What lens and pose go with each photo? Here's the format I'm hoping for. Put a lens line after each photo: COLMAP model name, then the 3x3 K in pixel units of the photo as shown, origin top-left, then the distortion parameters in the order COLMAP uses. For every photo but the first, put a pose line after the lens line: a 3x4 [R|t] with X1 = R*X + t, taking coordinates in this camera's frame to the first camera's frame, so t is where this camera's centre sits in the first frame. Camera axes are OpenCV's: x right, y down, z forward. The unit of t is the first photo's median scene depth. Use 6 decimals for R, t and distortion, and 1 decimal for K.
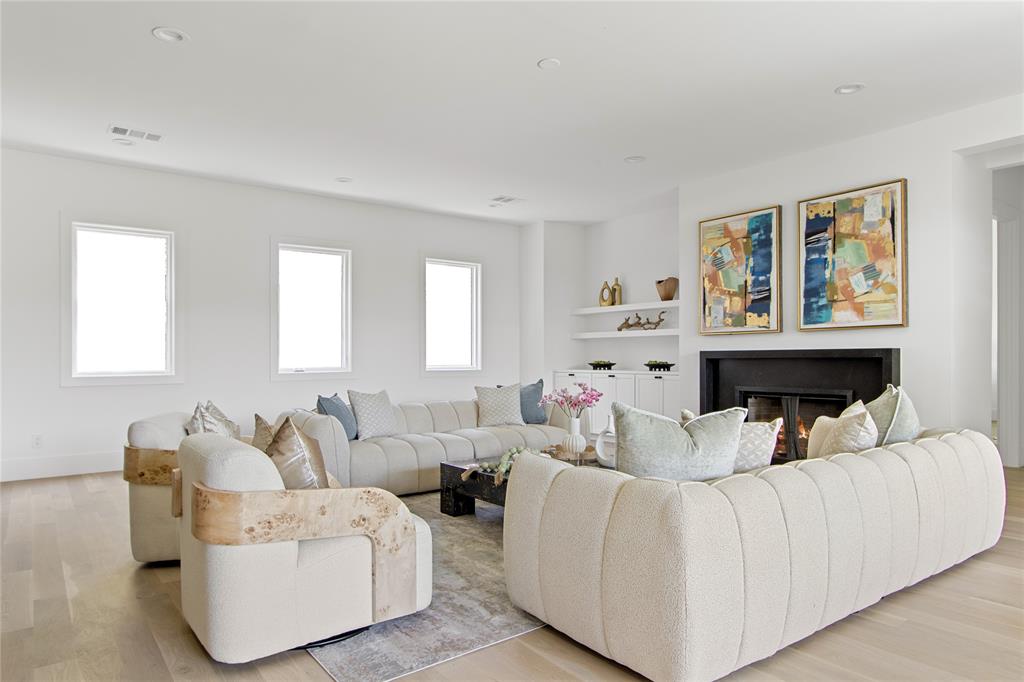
lens RADIAL K [[634.7, 0, 513.6], [0, 634.7, 357.3], [0, 0, 1]] dist [-0.018837, 0.006365]
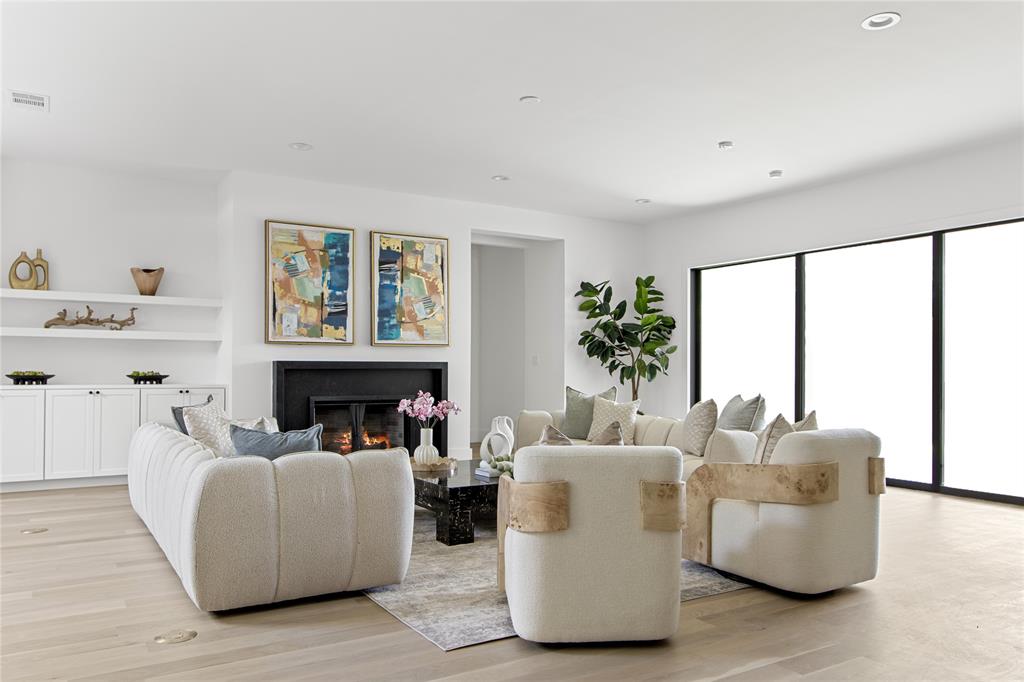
lens RADIAL K [[742.8, 0, 498.5], [0, 742.8, 355.1], [0, 0, 1]] dist [-0.004861, 0.008971]
pose [[0.107621, 0.023812, 0.993907, -0.803505], [-0.004932, 0.999714, -0.023417, 0.006115], [-0.994180, -0.002382, 0.107708, 0.596800]]
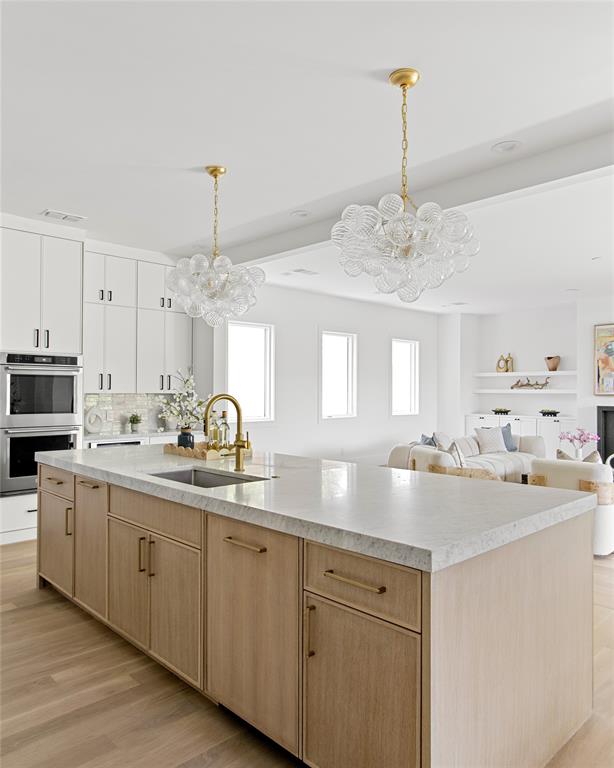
lens RADIAL K [[546.2, 0, 308.7], [0, 546.2, 389.2], [0, 0, 1]] dist [-0.024805, 0.001393]
pose [[0.993836, 0.008021, 0.110573, -0.630074], [-0.007505, 0.999959, -0.005084, -0.042426], [-0.110610, 0.004223, 0.993855, -0.313632]]
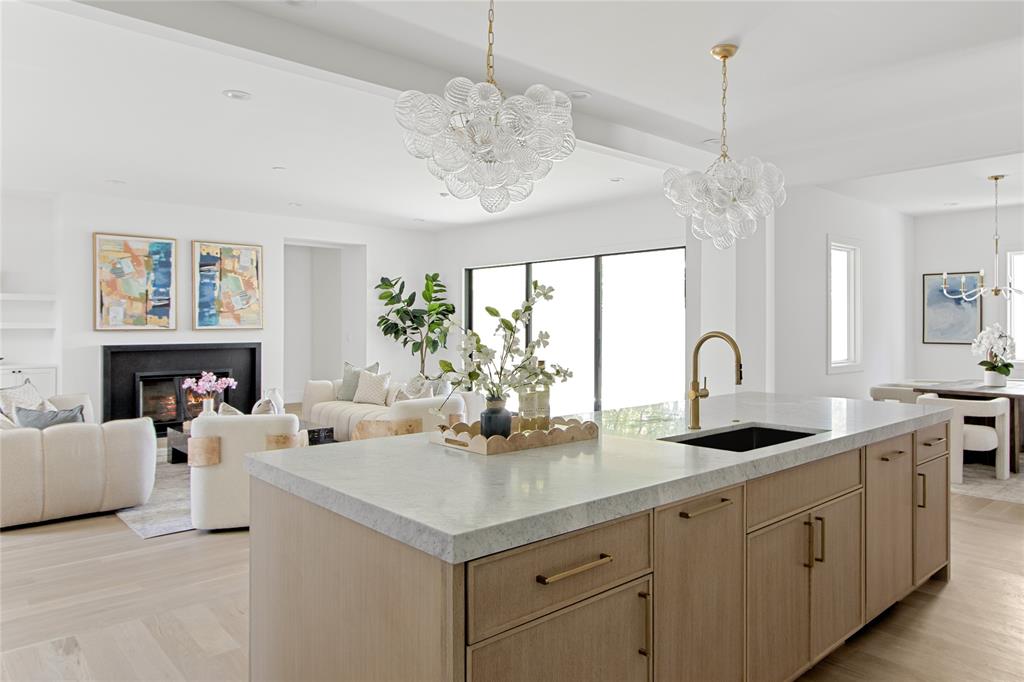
lens RADIAL K [[673.1, 0, 552.5], [0, 673.1, 319.4], [0, 0, 1]] dist [0.022849, -0.003927]
pose [[-0.101851, 0.012950, 0.994715, -1.106873], [0.000371, 0.999916, -0.012979, -0.043845], [-0.994800, -0.000953, -0.101847, 0.323746]]
